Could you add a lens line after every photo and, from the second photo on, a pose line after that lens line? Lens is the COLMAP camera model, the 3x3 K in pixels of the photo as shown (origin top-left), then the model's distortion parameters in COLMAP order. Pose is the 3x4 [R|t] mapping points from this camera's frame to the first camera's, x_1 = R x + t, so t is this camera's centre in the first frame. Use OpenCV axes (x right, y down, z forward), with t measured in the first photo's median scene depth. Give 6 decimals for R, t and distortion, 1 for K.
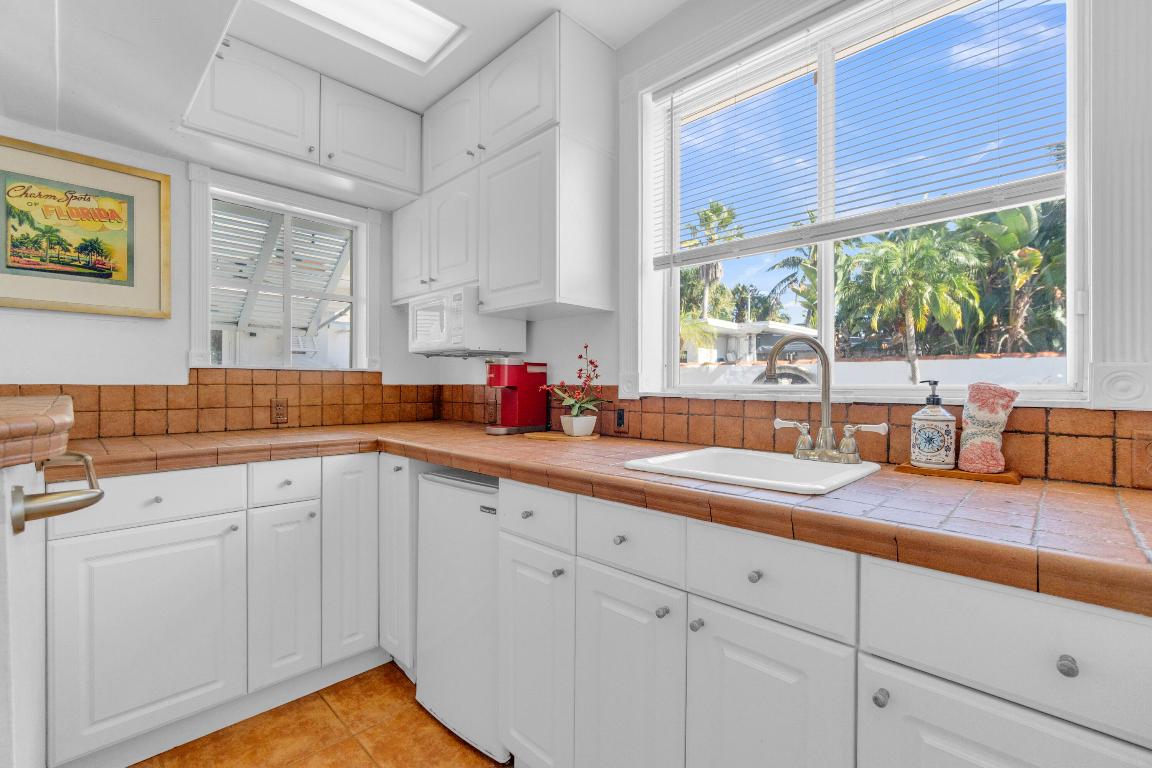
lens RADIAL K [[502.4, 0, 570.3], [0, 502.4, 383.9], [0, 0, 1]] dist [-0.005318, 0.000837]
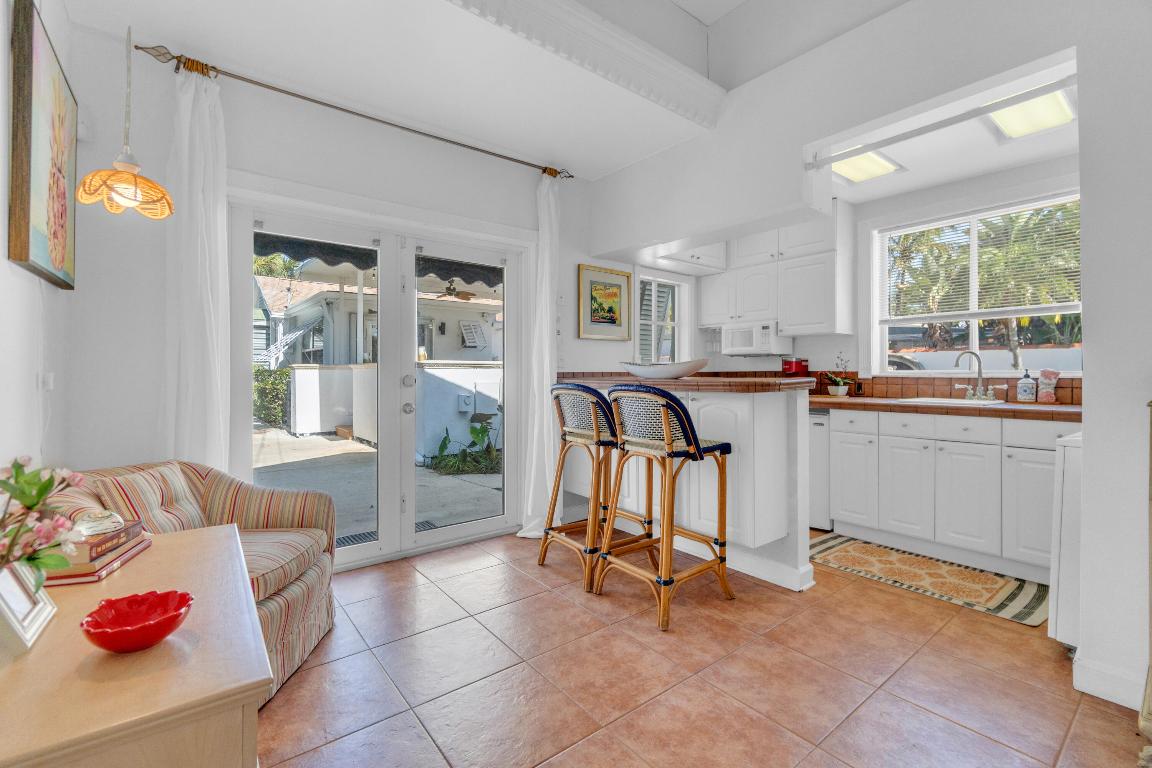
lens RADIAL K [[507.1, 0, 565.3], [0, 507.1, 372.2], [0, 0, 1]] dist [-0.004077, 0.000872]
pose [[0.992130, -0.003306, -0.125166, -0.851537], [0.003391, 0.999994, 0.000465, 0.001674], [0.125163, -0.000885, 0.992136, -1.225199]]
